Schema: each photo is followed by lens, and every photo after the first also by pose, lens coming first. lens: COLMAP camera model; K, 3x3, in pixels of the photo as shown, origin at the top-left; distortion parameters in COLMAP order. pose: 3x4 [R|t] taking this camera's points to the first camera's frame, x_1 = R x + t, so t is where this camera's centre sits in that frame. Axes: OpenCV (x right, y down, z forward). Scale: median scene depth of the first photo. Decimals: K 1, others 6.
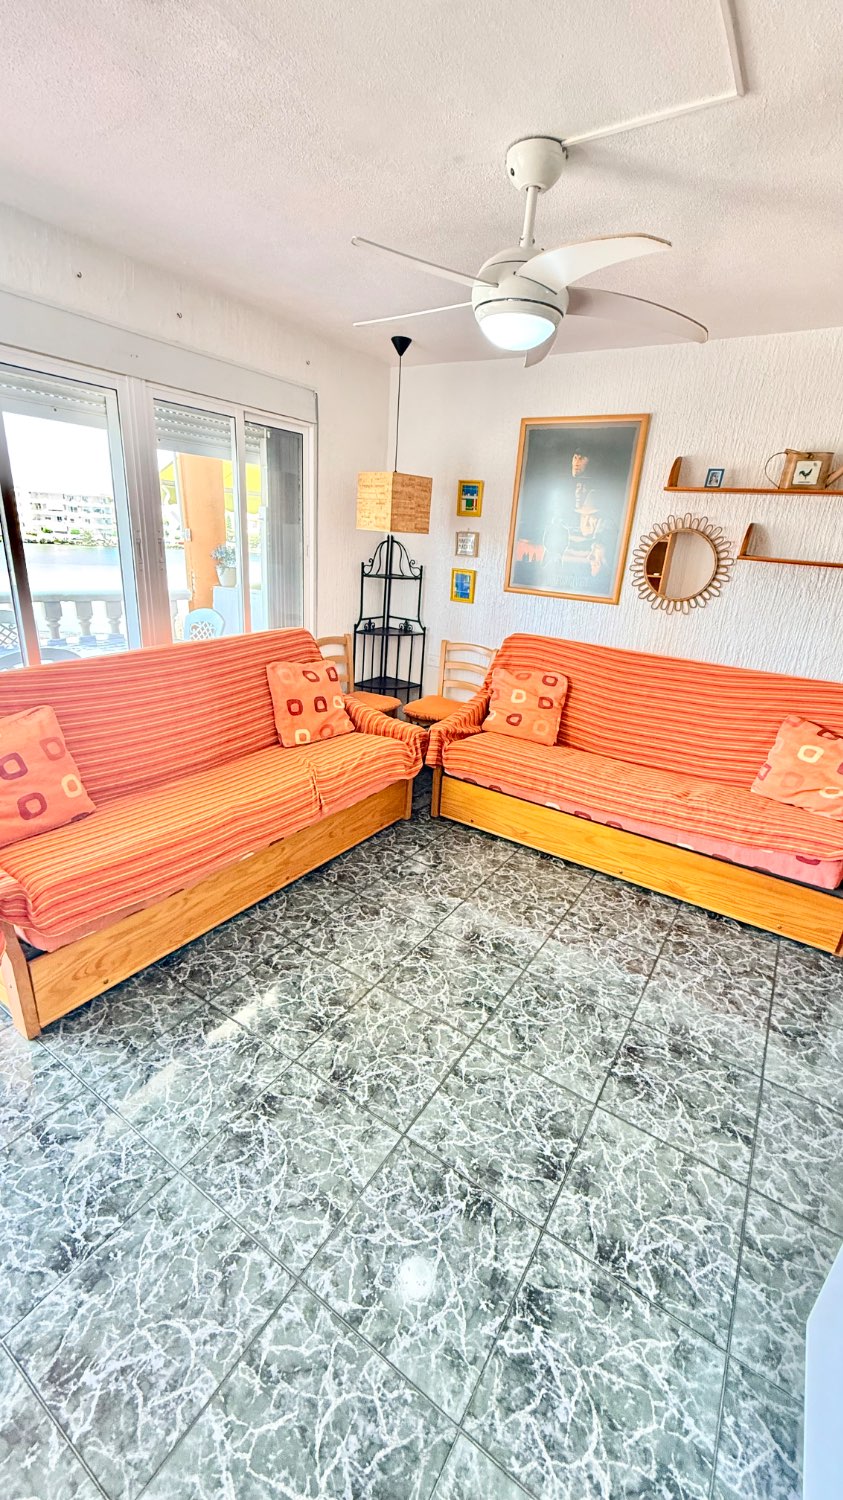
lens RADIAL K [[597.5, 0, 422.8], [0, 597.5, 741.8], [0, 0, 1]] dist [-0.001000, 0.000326]
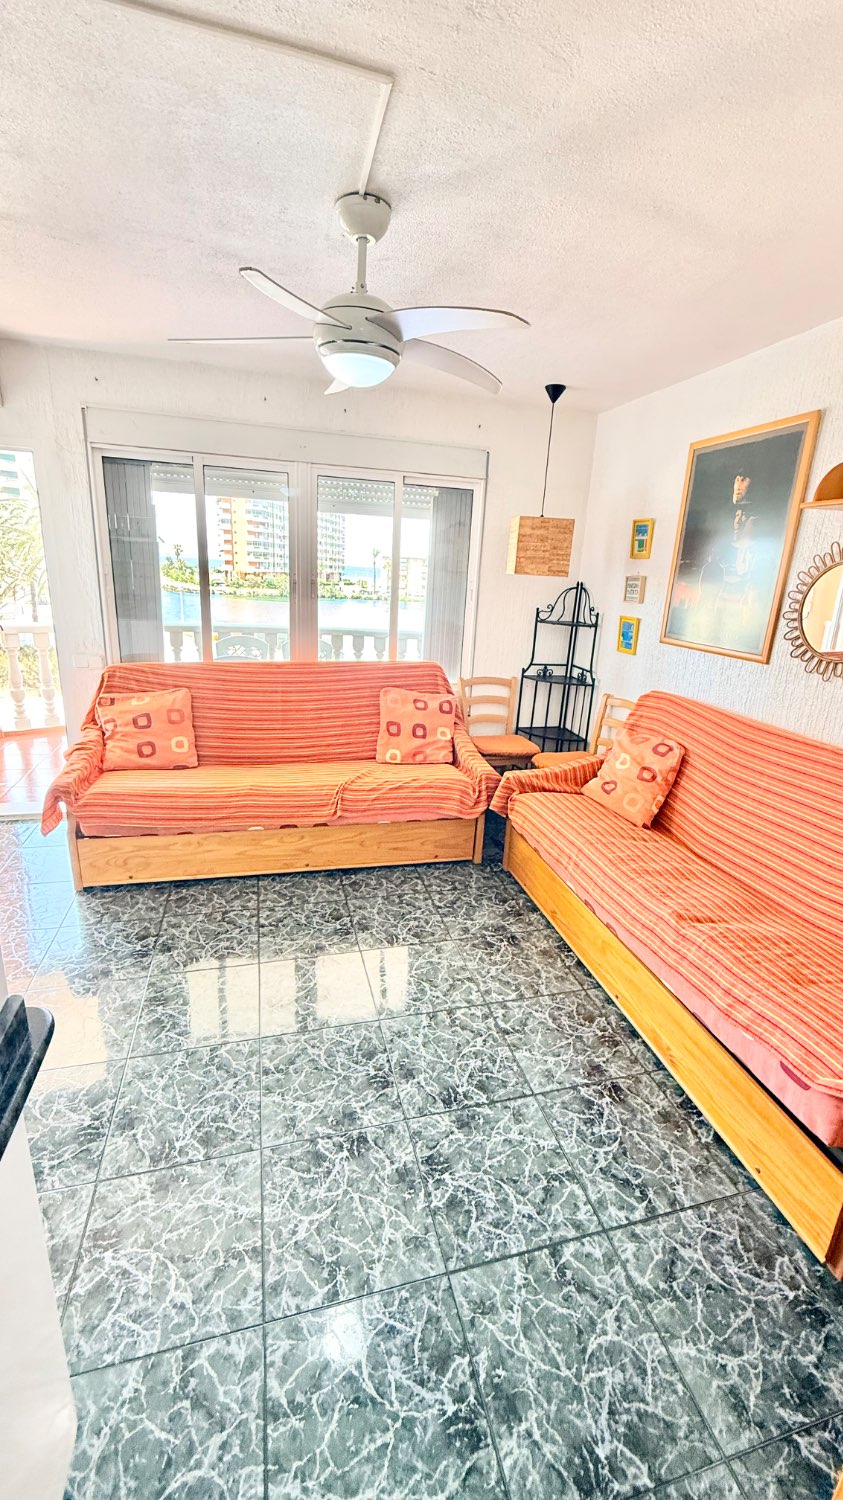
lens RADIAL K [[597.5, 0, 426.7], [0, 597.5, 742.3], [0, 0, 1]] dist [-0.001000, 0.000326]
pose [[0.745617, 0.160671, -0.646715, 0.539106], [-0.225642, 0.974041, -0.018157, -0.026699], [0.627010, 0.159465, 0.762515, 0.193720]]
